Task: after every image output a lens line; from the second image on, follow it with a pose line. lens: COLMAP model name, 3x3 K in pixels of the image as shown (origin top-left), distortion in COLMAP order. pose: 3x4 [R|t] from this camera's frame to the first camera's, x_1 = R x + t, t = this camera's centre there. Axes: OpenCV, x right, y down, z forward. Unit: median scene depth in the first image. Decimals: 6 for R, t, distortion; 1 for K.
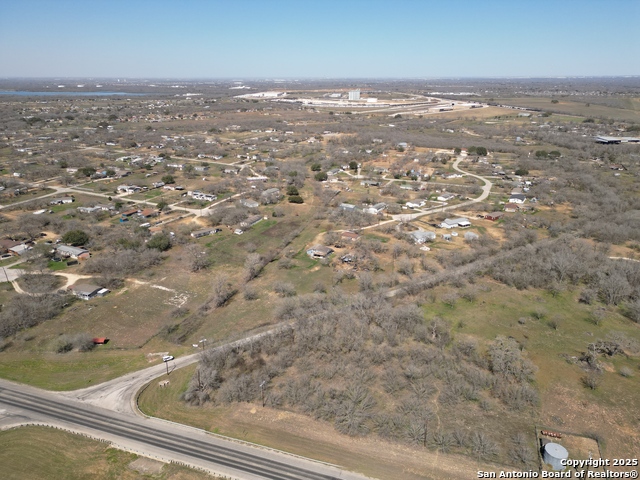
lens RADIAL K [[446.2, 0, 321.9], [0, 446.2, 242.1], [0, 0, 1]] dist [0.074193, -0.063456]
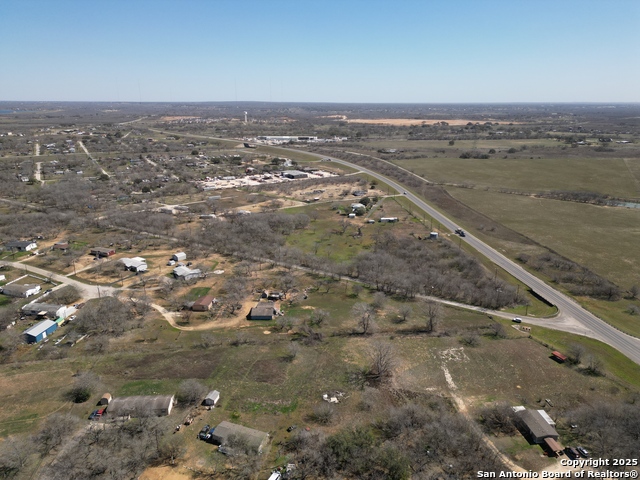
lens RADIAL K [[446.2, 0, 321.0], [0, 446.2, 240.4], [0, 0, 1]] dist [0.074193, -0.063456]
pose [[-0.429284, -0.267644, 0.862602, -0.446358], [0.310514, 0.853126, 0.419235, -0.248459], [-0.848113, 0.447821, -0.283126, 0.677768]]
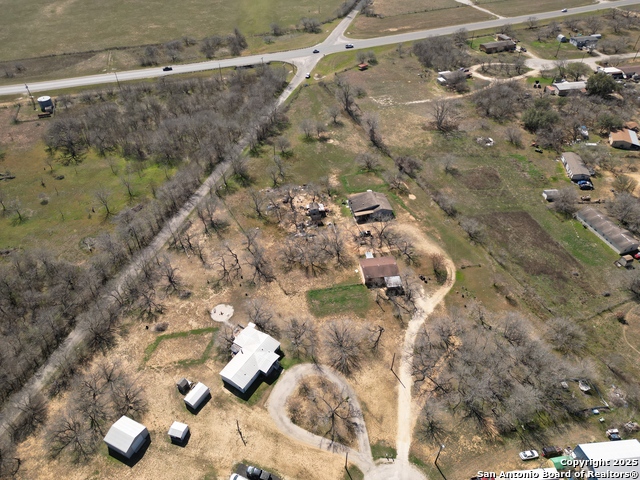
lens RADIAL K [[446.2, 0, 321.3], [0, 446.2, 239.4], [0, 0, 1]] dist [0.074193, -0.063456]
pose [[-0.768282, 0.432264, -0.472114, 0.215602], [-0.218229, 0.516486, 0.828020, -0.271540], [0.601763, 0.739182, -0.302475, 0.732988]]
